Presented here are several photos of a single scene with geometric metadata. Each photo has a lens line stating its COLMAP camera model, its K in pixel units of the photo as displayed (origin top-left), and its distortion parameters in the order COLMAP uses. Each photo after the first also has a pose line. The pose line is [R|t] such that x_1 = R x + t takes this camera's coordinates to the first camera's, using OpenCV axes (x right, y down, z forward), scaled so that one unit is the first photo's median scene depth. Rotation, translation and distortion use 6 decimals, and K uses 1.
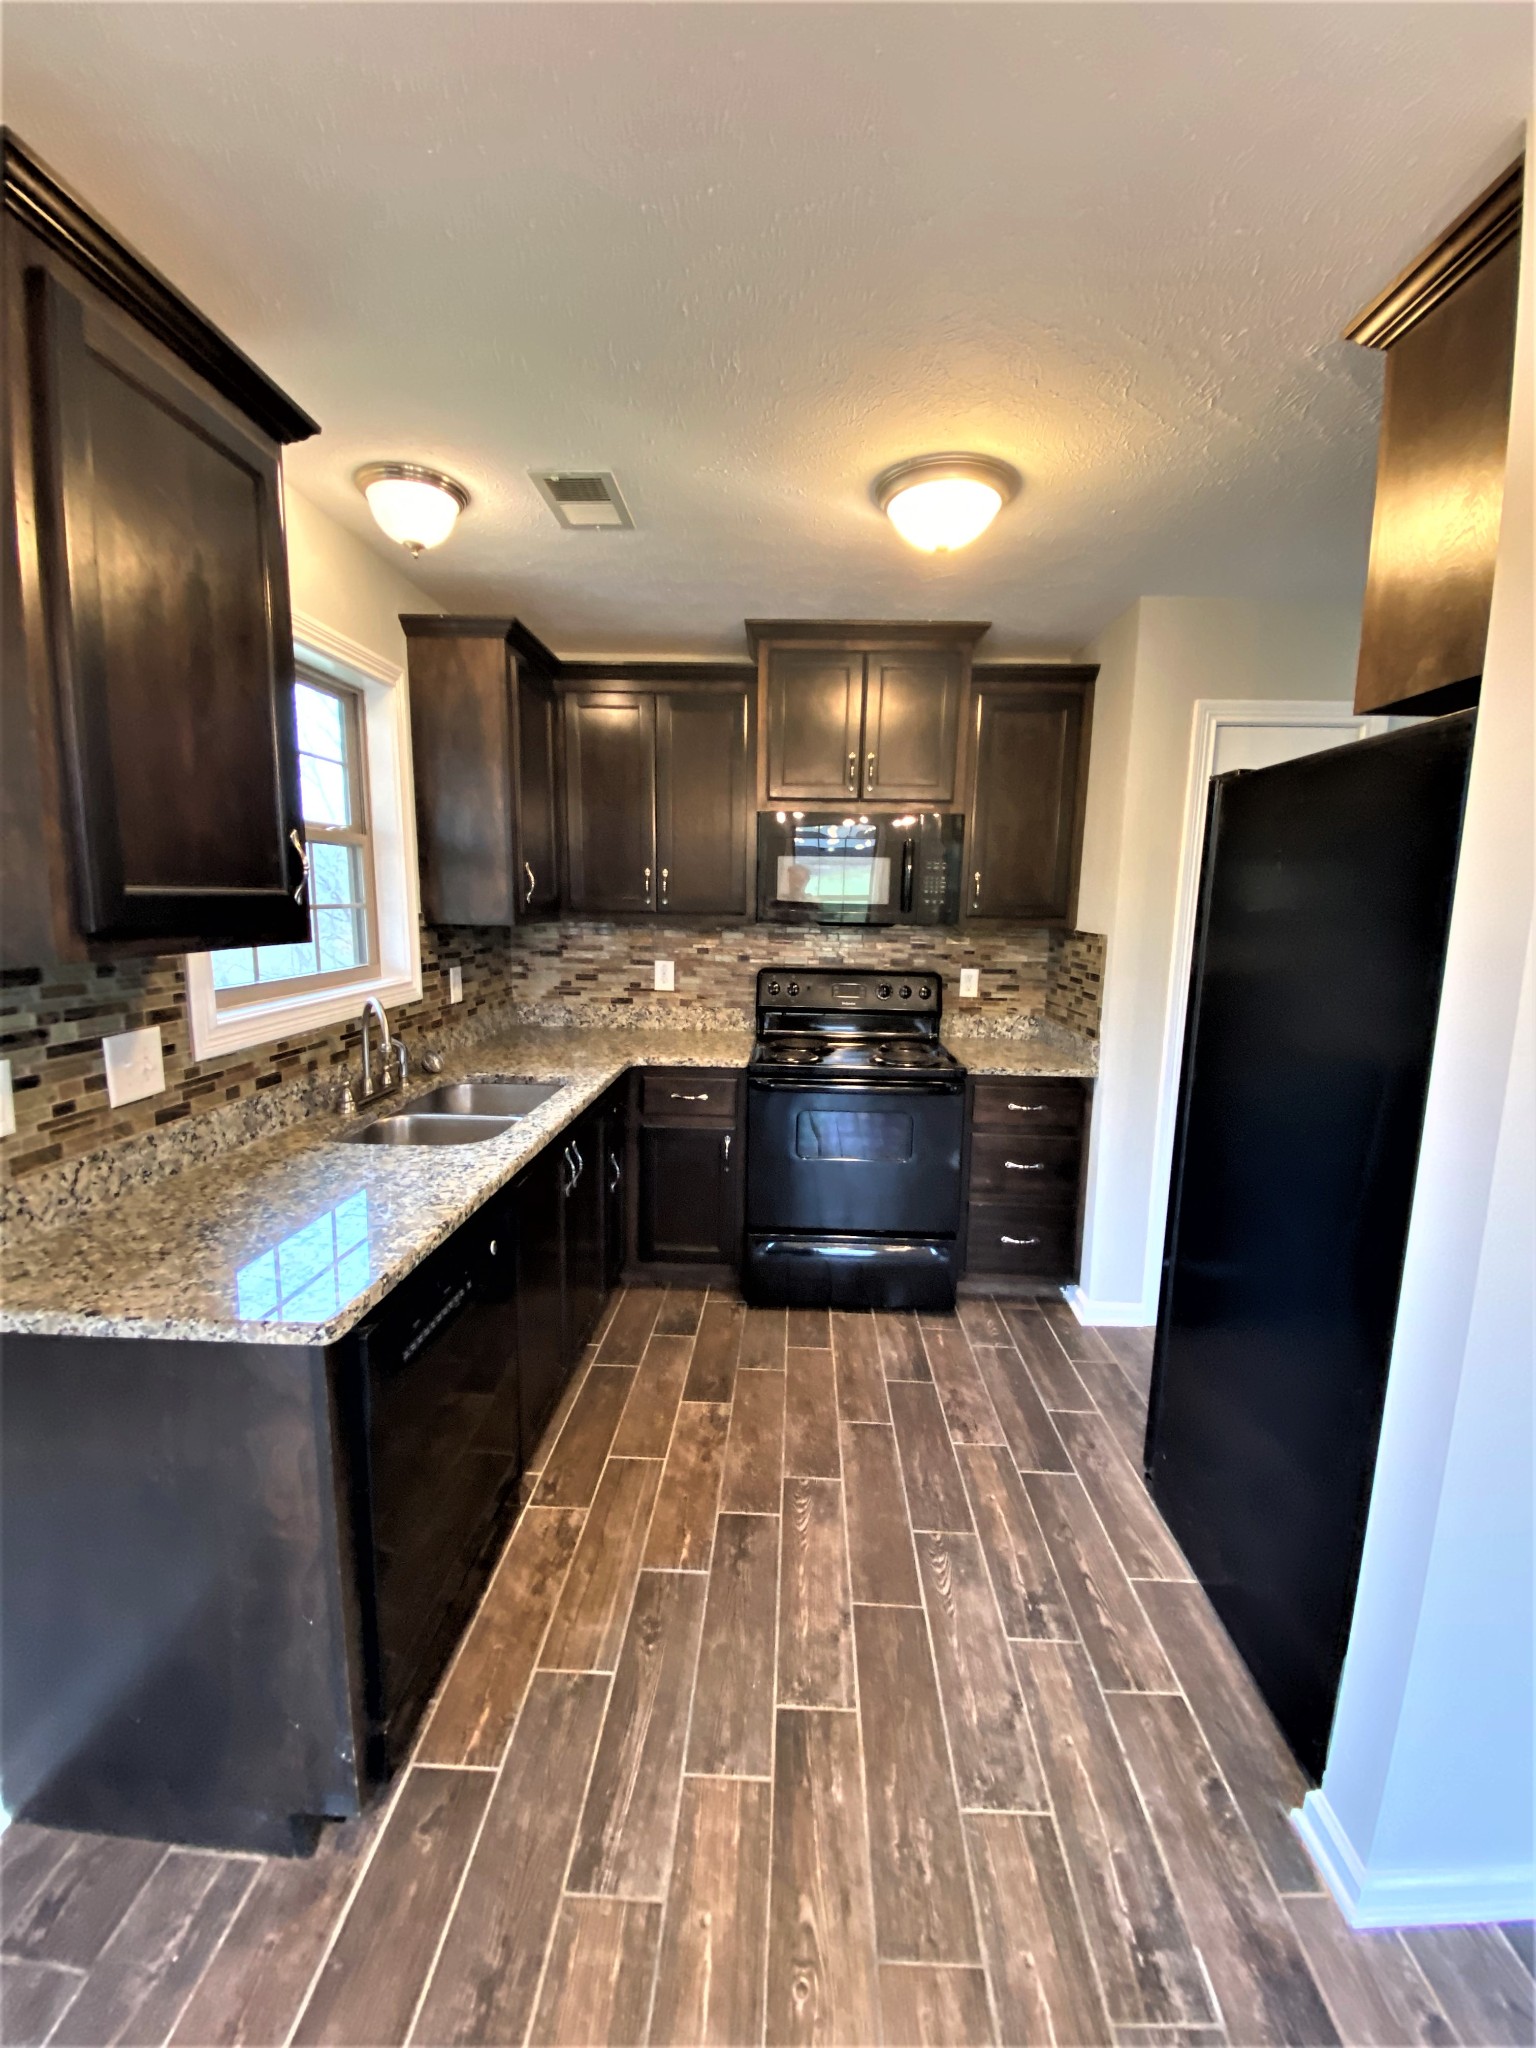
lens RADIAL K [[836.4, 0, 764.5], [0, 836.4, 1023.4], [0, 0, 1]] dist [0.055513, -0.039495]
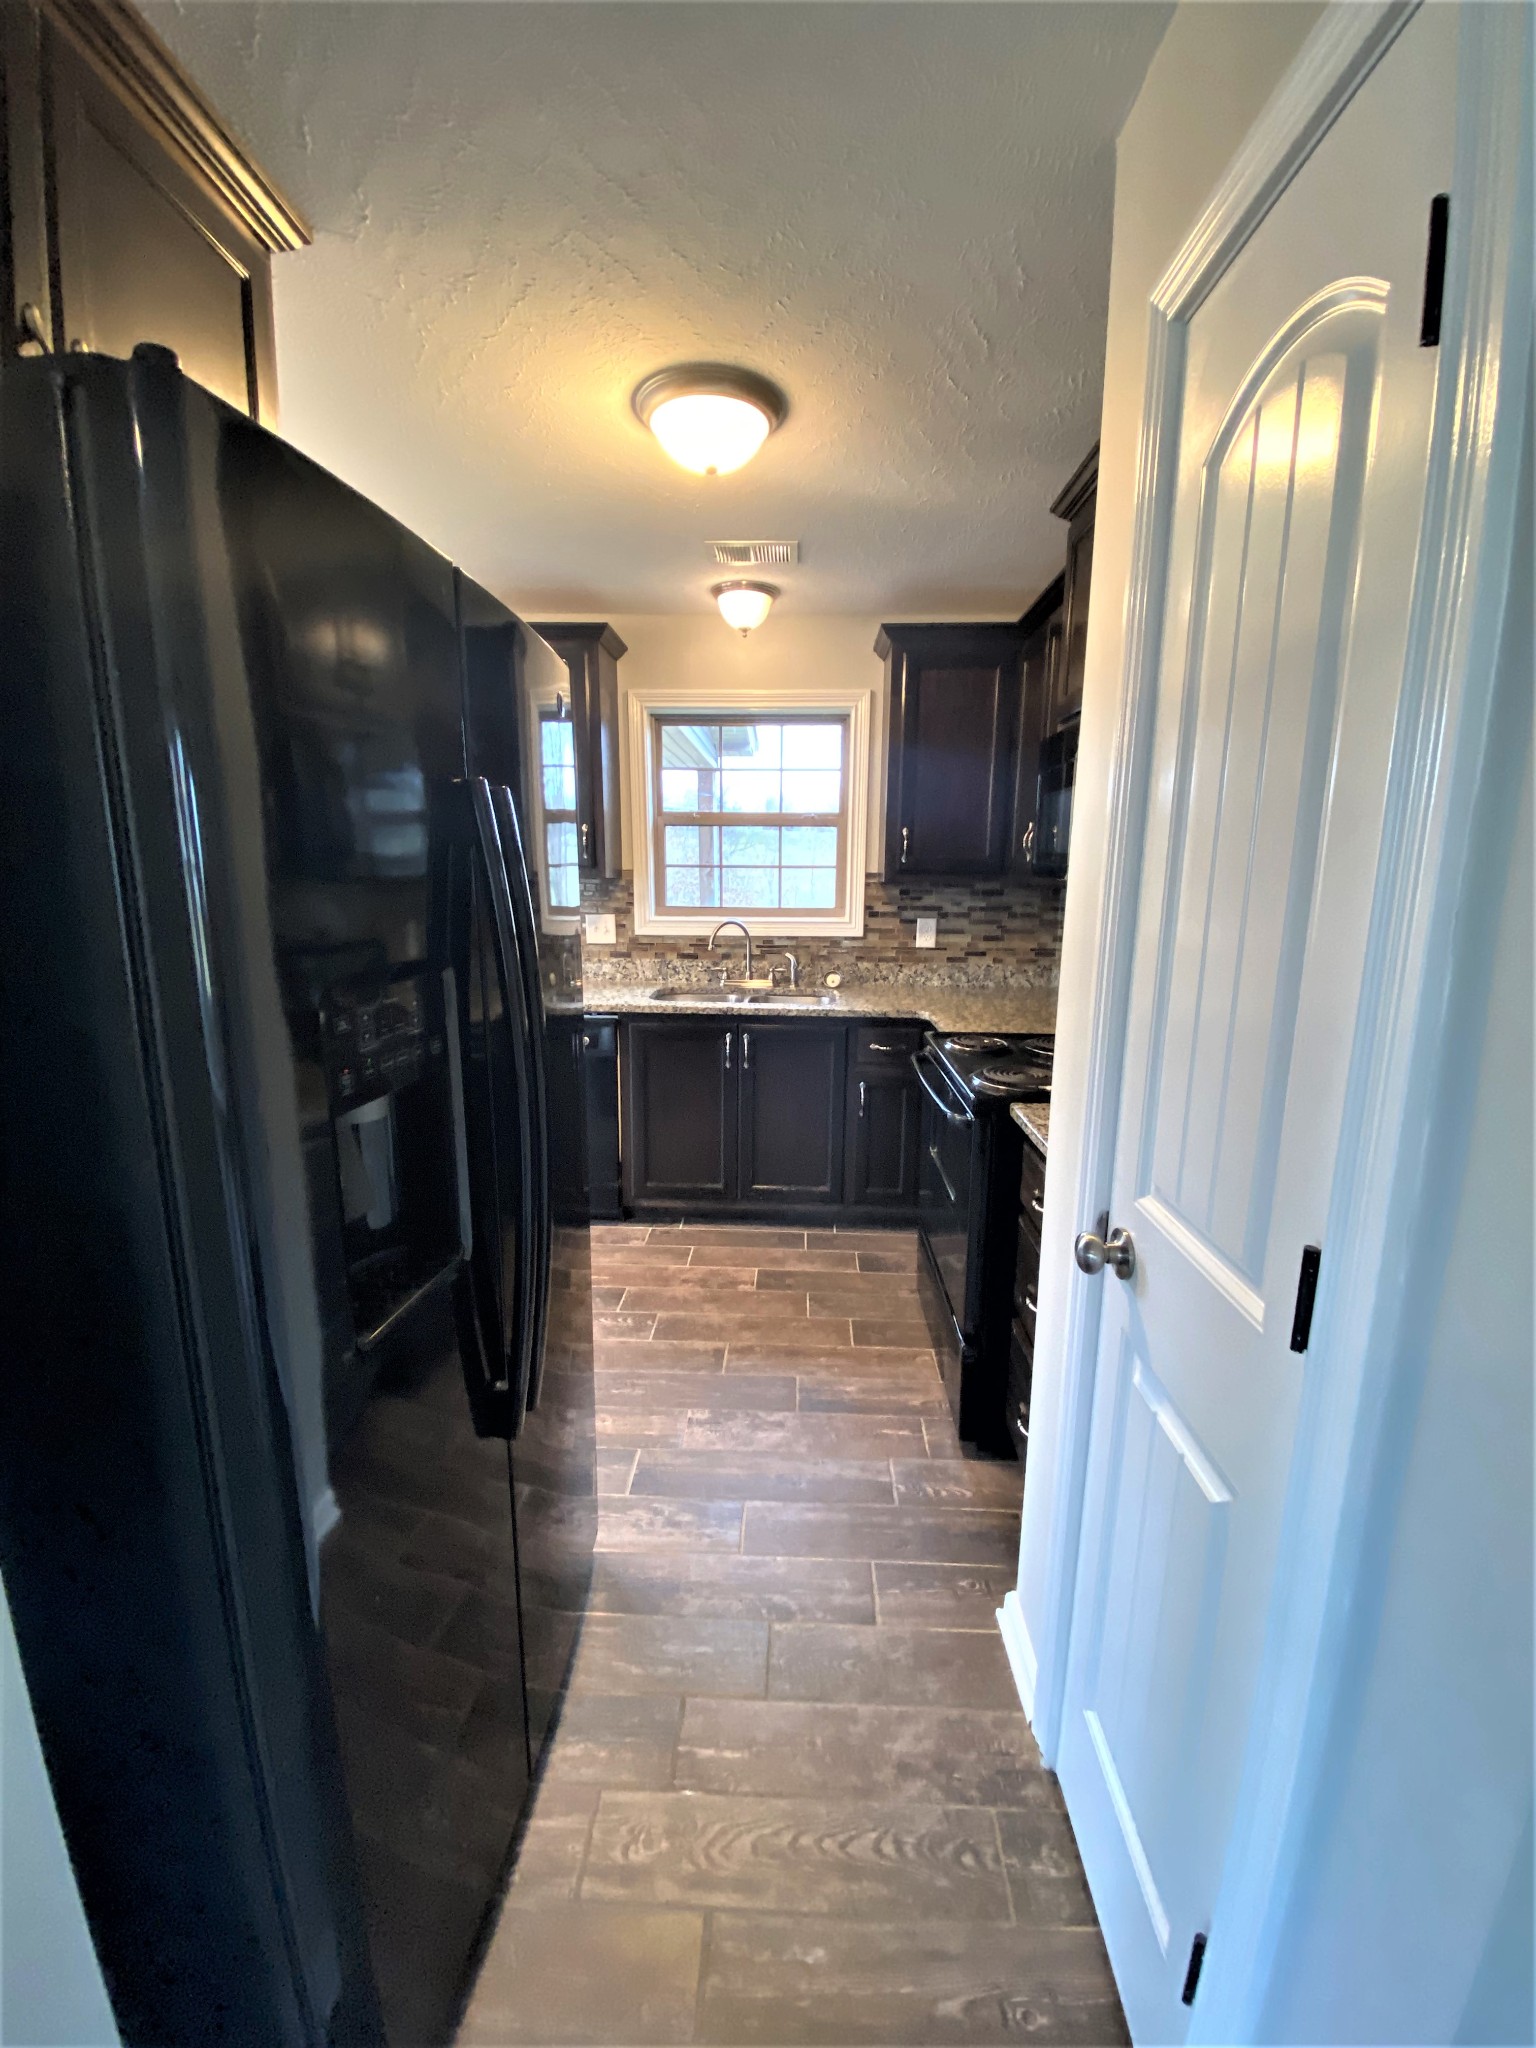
lens RADIAL K [[794.7, 0, 761.8], [0, 794.7, 1029.6], [0, 0, 1]] dist [0.020213, -0.017787]
pose [[-0.004209, 0.179228, -0.983799, 1.101569], [-0.160485, 0.970934, 0.177571, -0.106046], [0.987029, 0.158632, 0.024677, 1.050717]]
